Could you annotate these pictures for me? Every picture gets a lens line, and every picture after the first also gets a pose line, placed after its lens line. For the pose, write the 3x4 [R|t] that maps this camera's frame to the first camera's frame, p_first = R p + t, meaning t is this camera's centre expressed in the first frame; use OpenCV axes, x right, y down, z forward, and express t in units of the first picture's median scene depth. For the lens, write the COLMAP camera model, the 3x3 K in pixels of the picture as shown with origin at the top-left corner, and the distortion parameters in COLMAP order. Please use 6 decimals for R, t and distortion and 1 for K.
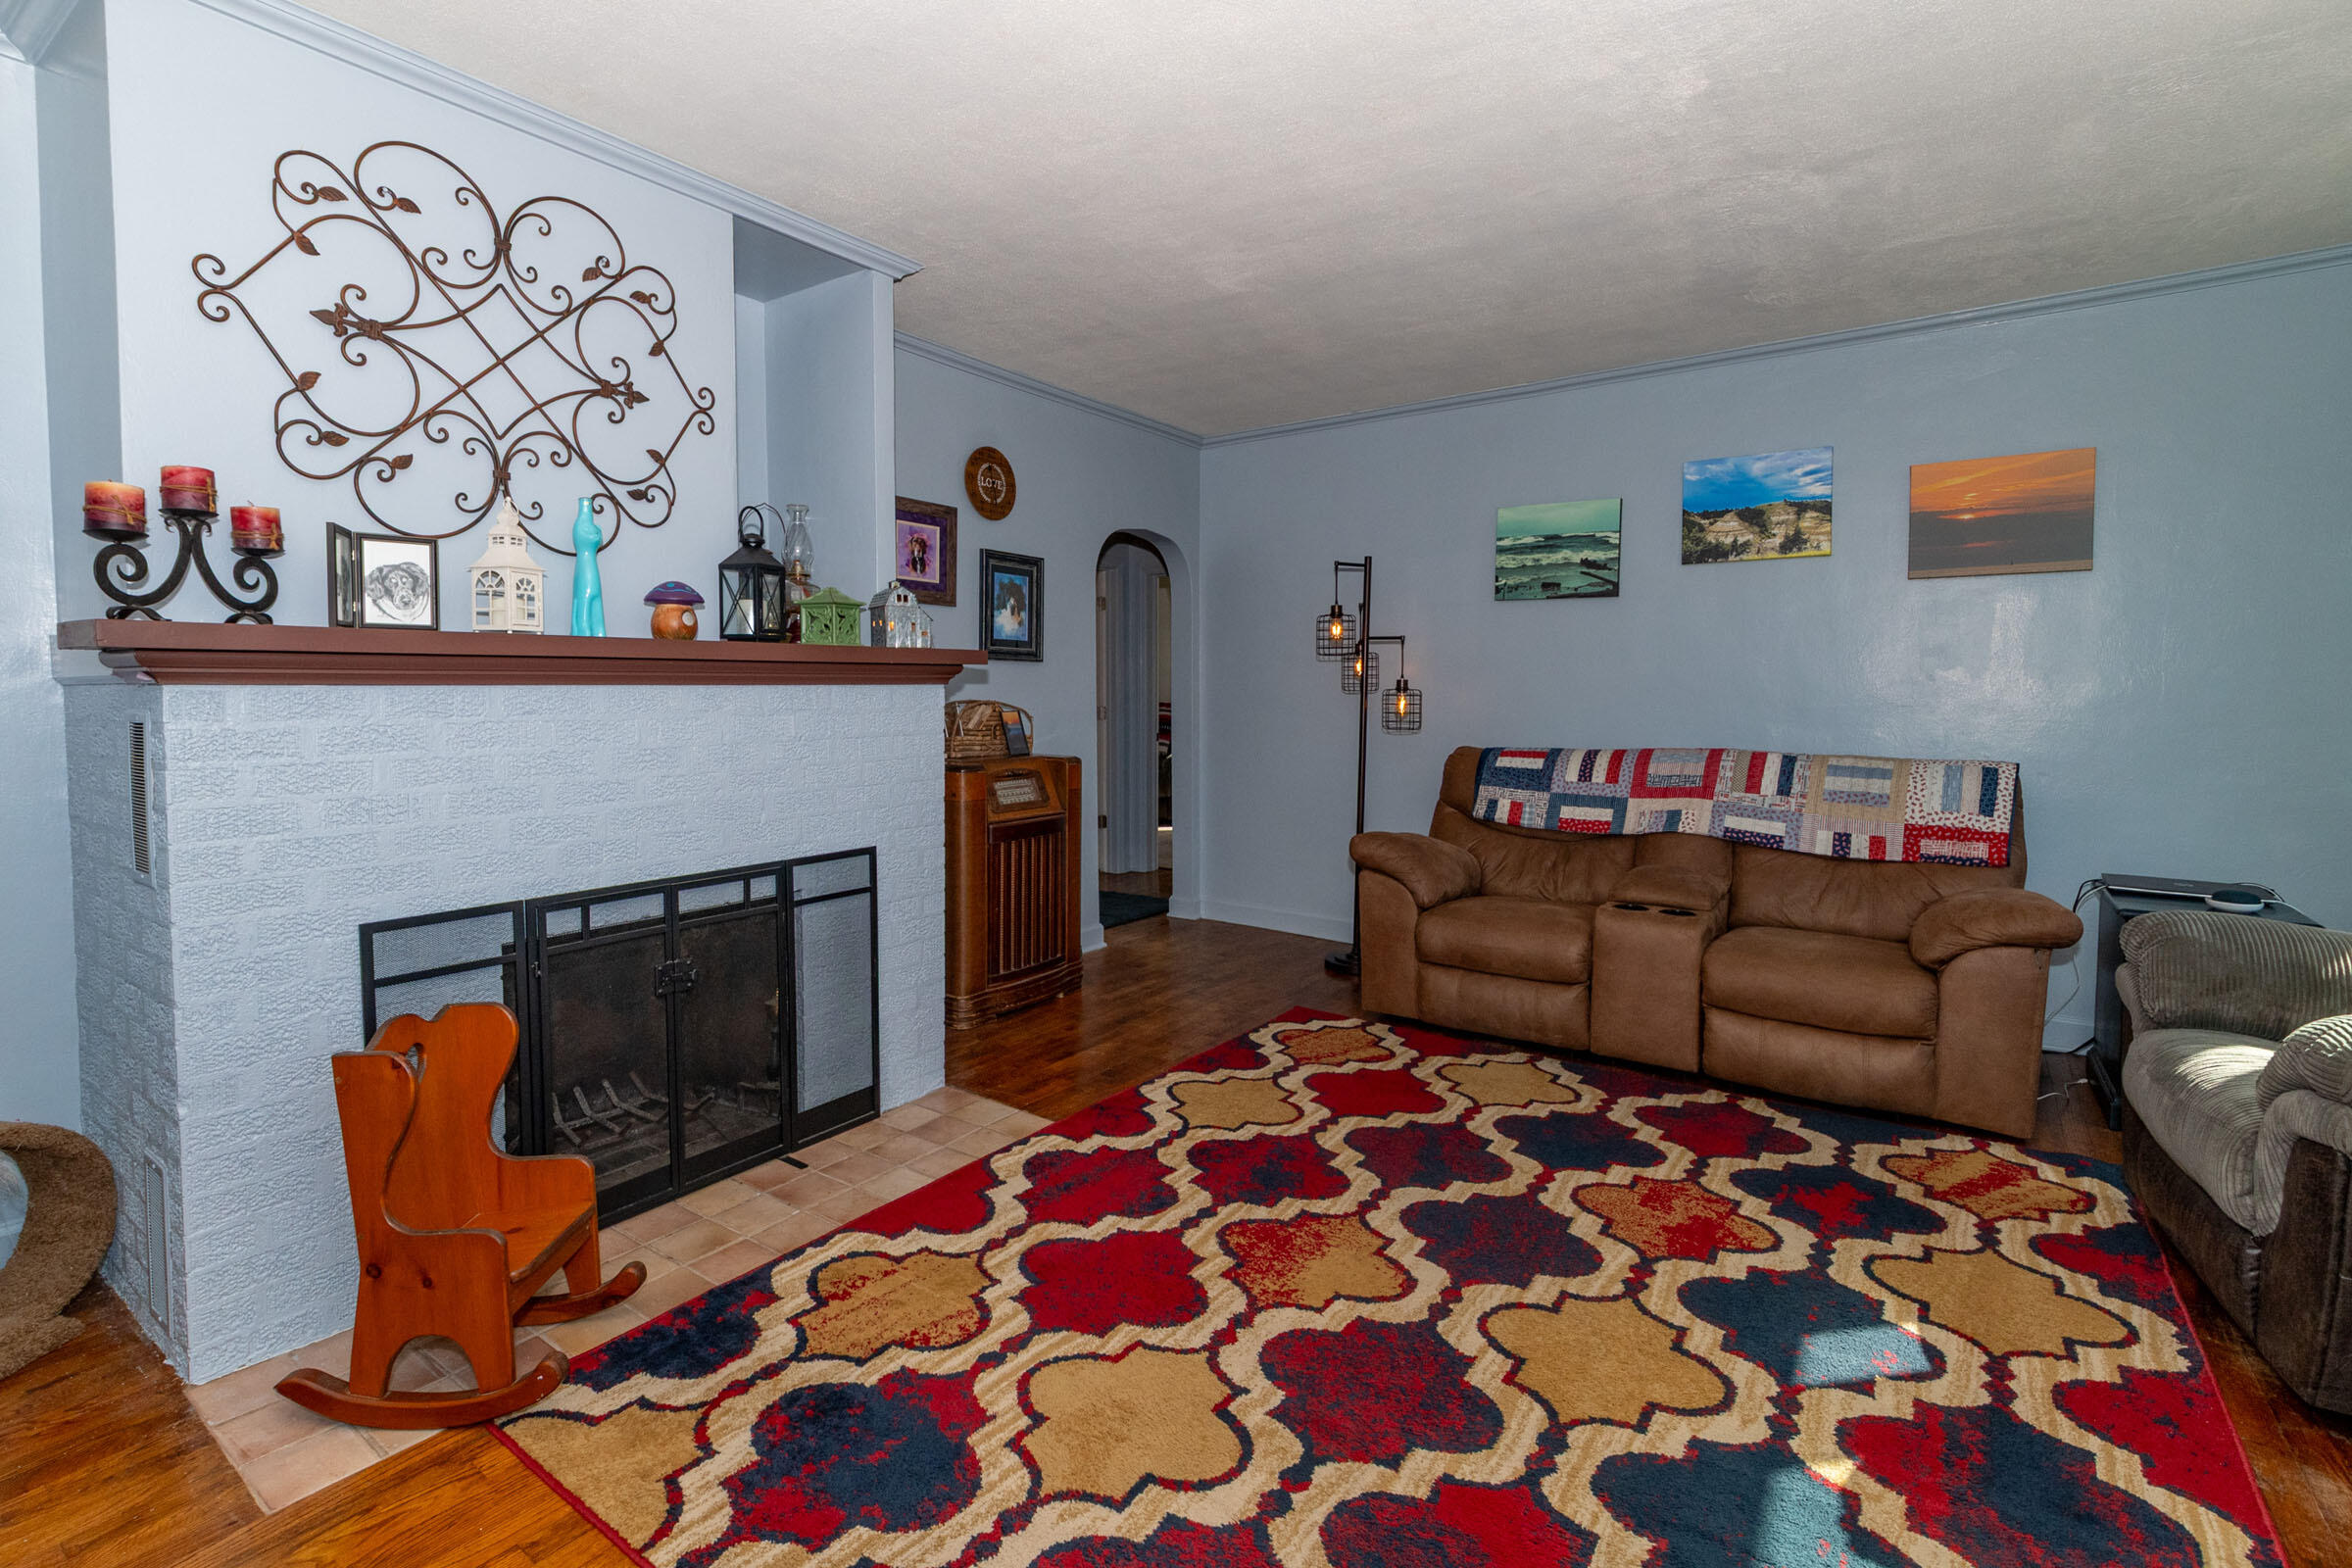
lens RADIAL K [[1101.4, 0, 1116.1], [0, 1101.4, 733.5], [0, 0, 1]] dist [-0.003035, 0.000114]
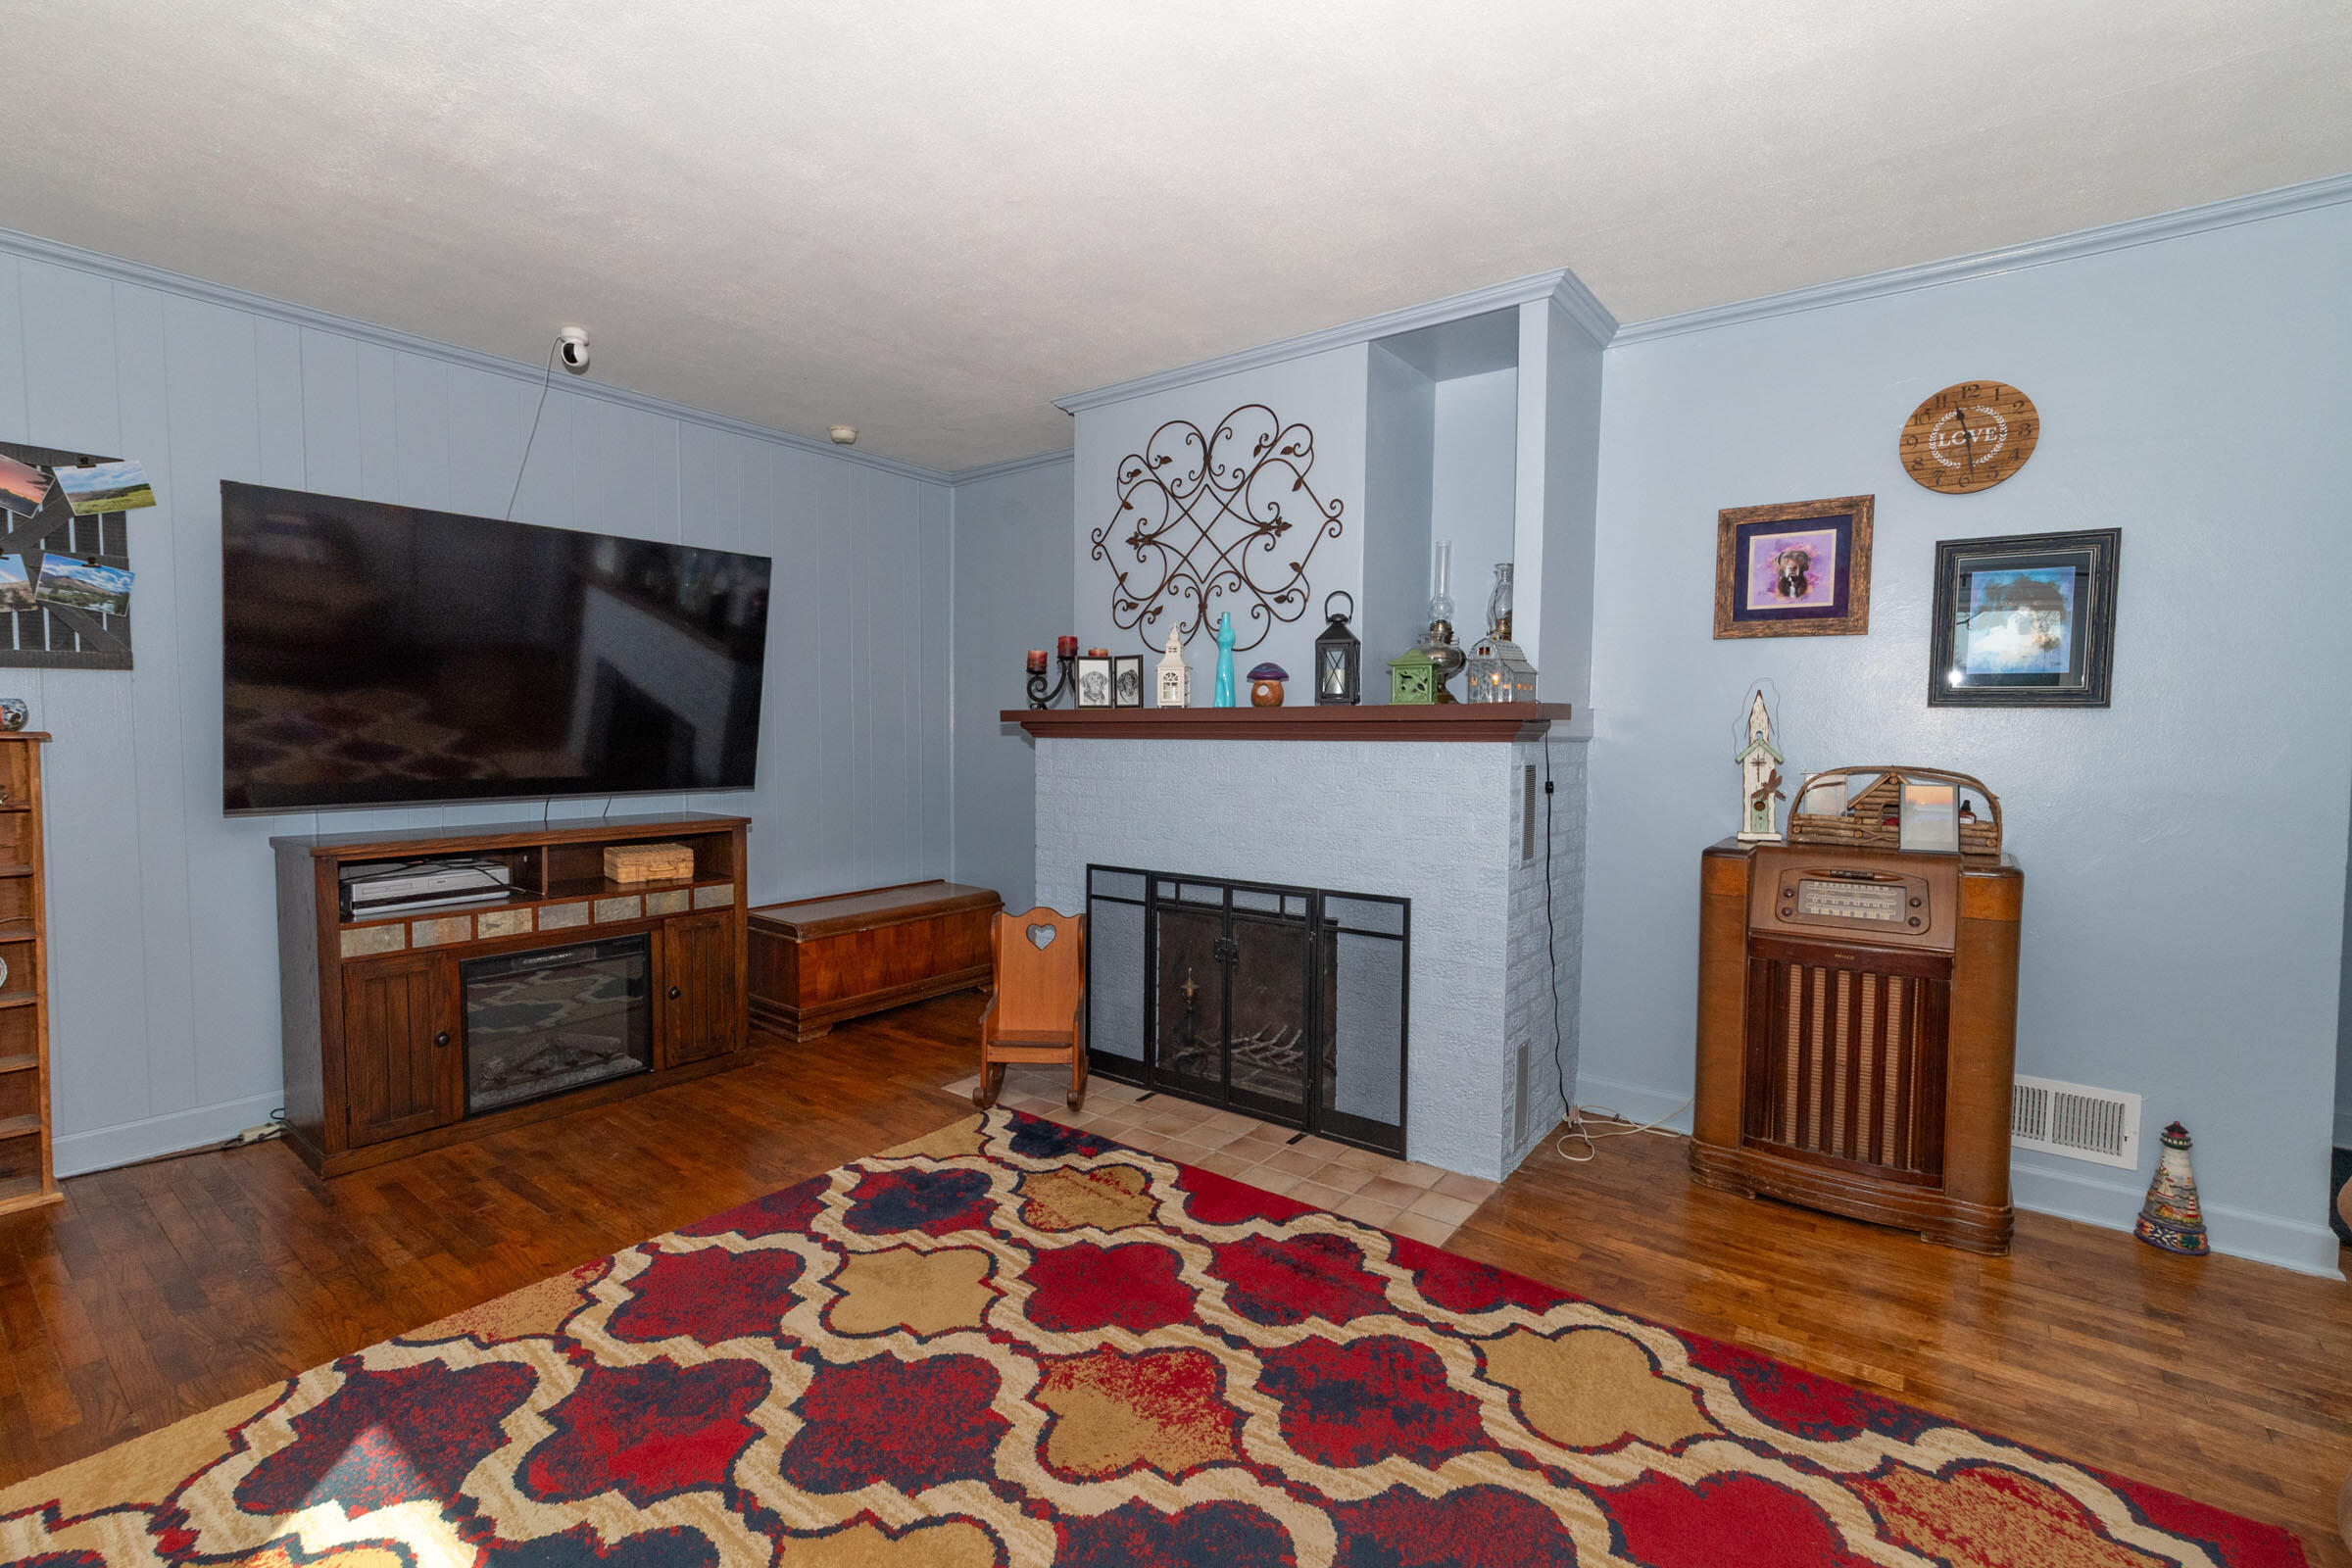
lens RADIAL K [[1034.1, 0, 1169.1], [0, 1034.1, 783.6], [0, 0, 1]] dist [0.000363, 0.001021]
pose [[-0.011526, 0.051909, -0.998585, 0.851991], [-0.047484, 0.997497, 0.052401, -0.051319], [0.998805, 0.048021, -0.009032, 0.890607]]
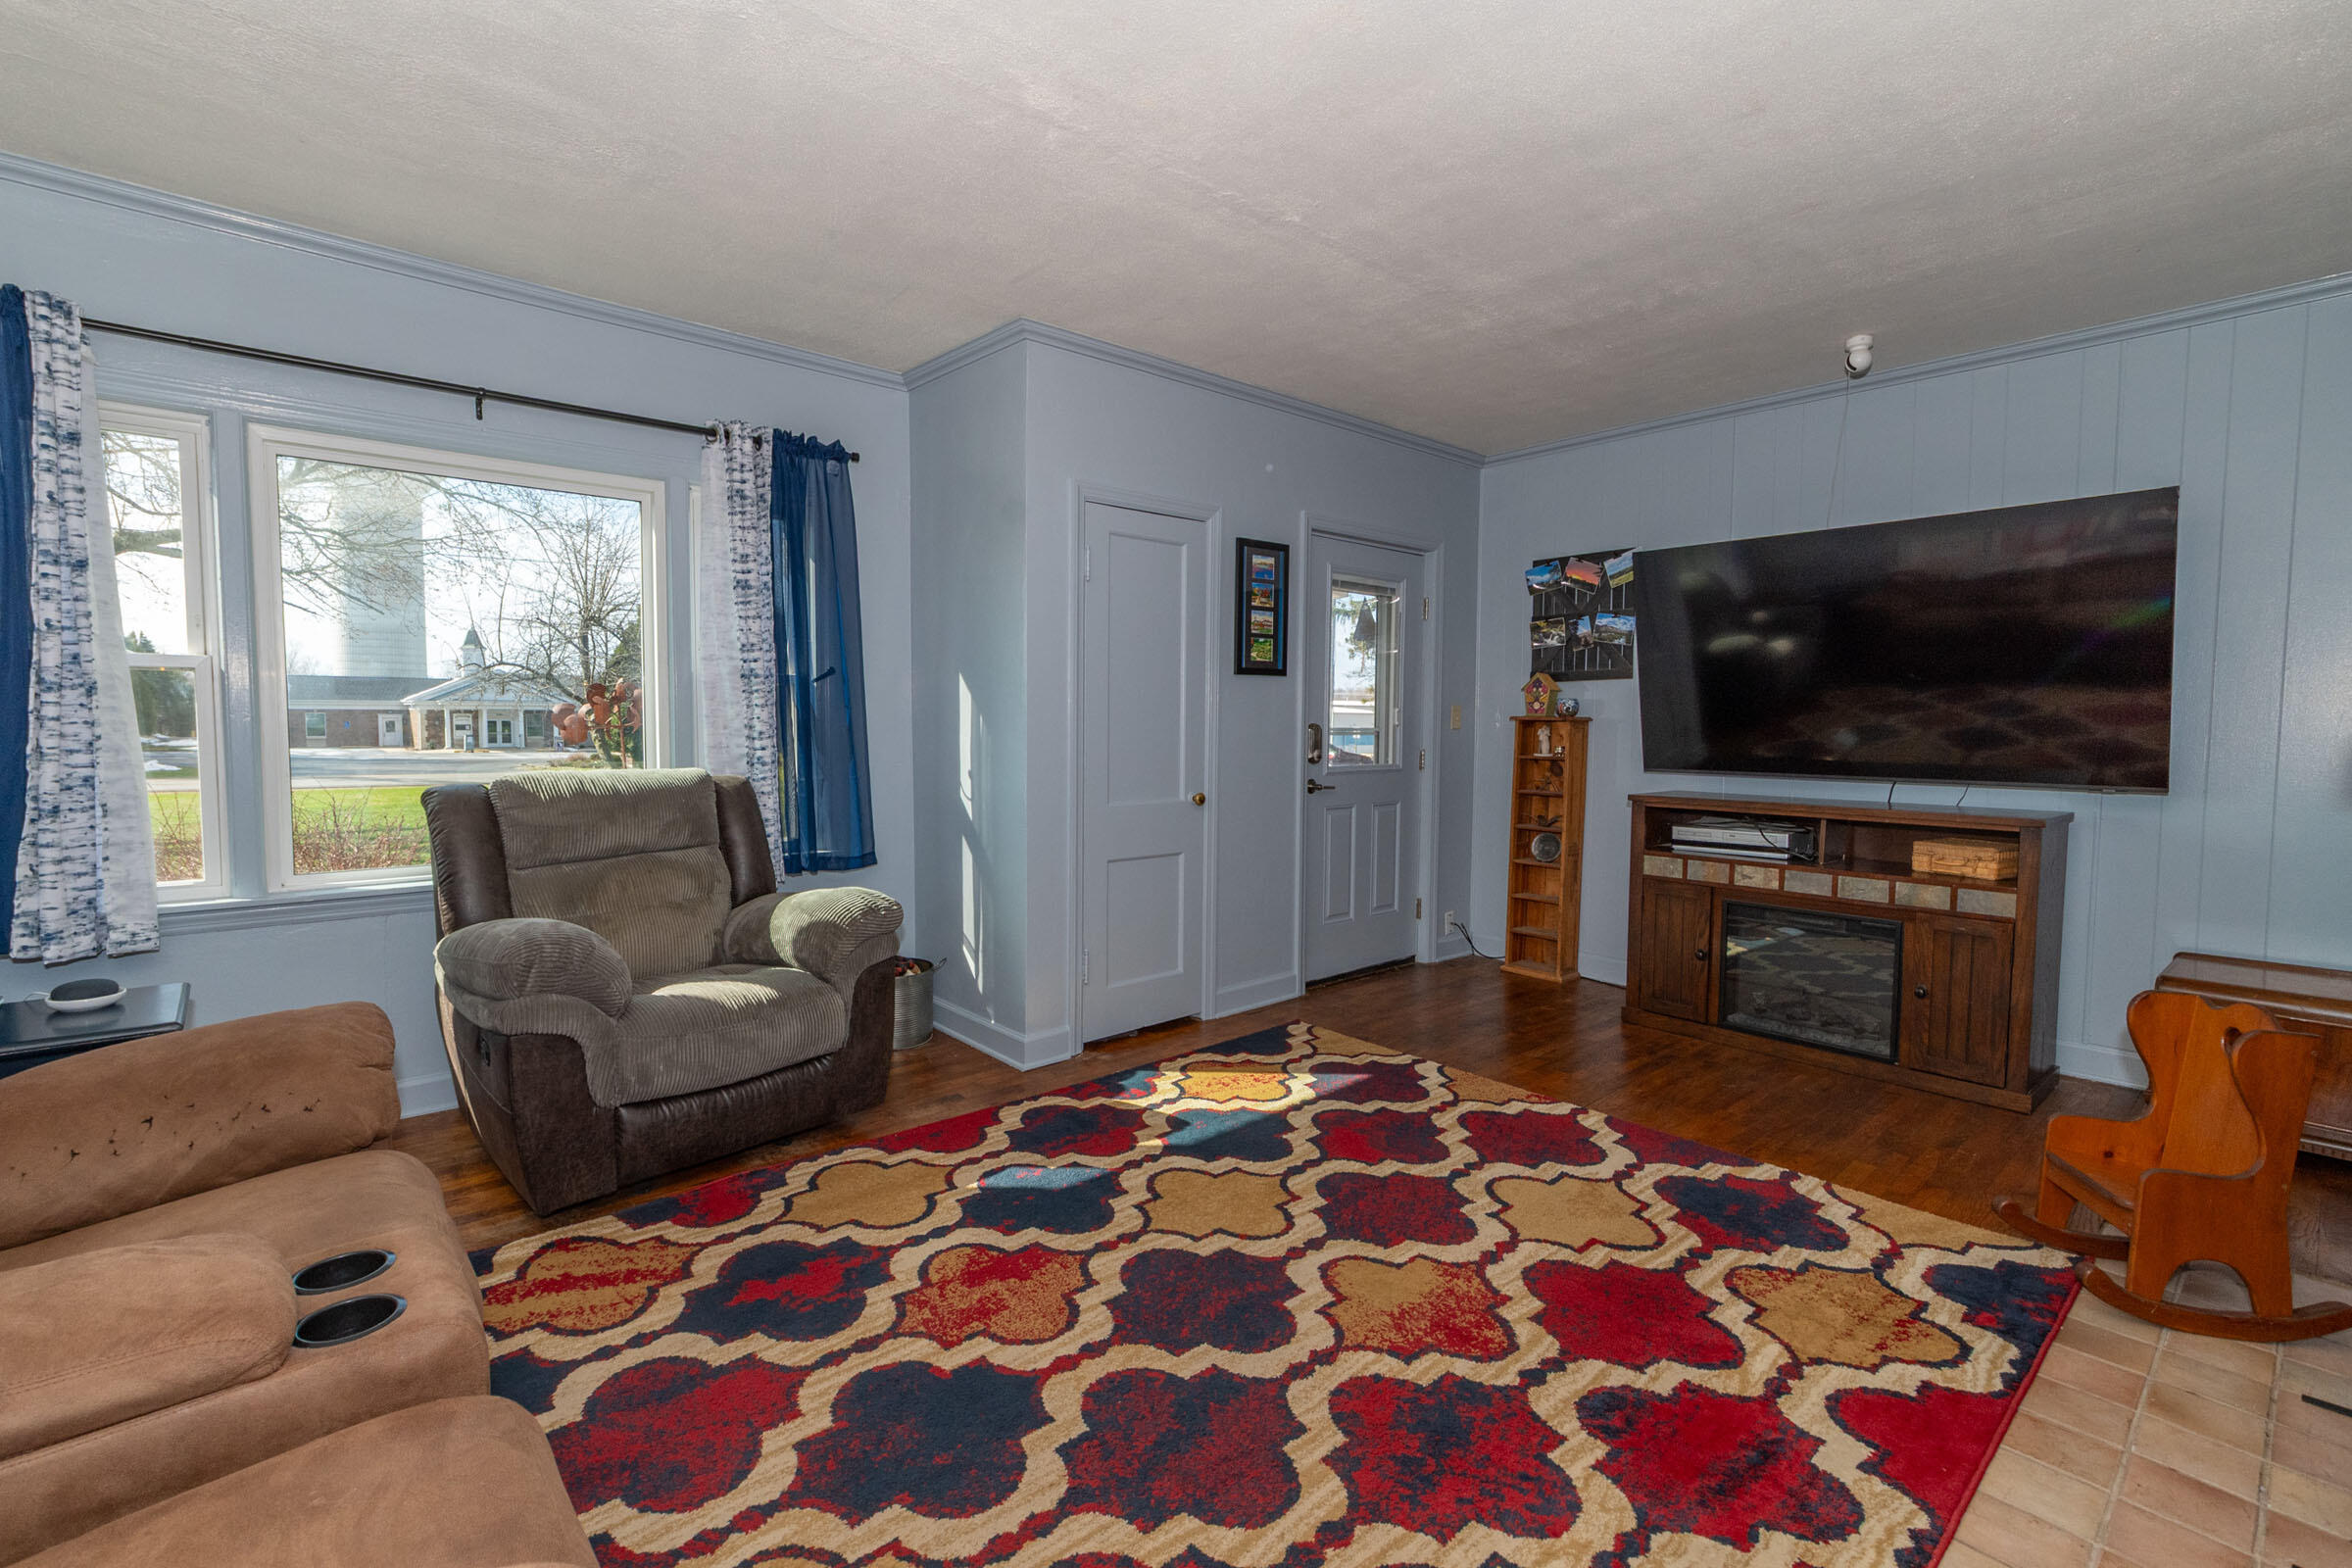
lens RADIAL K [[1034.1, 0, 1136.7], [0, 1034.1, 780.7], [0, 0, 1]] dist [0.000363, 0.001021]
pose [[-0.974256, -0.022432, 0.224326, 0.195217], [0.000610, 0.994771, 0.102125, -0.068953], [-0.225444, 0.099633, -0.969148, 1.672678]]
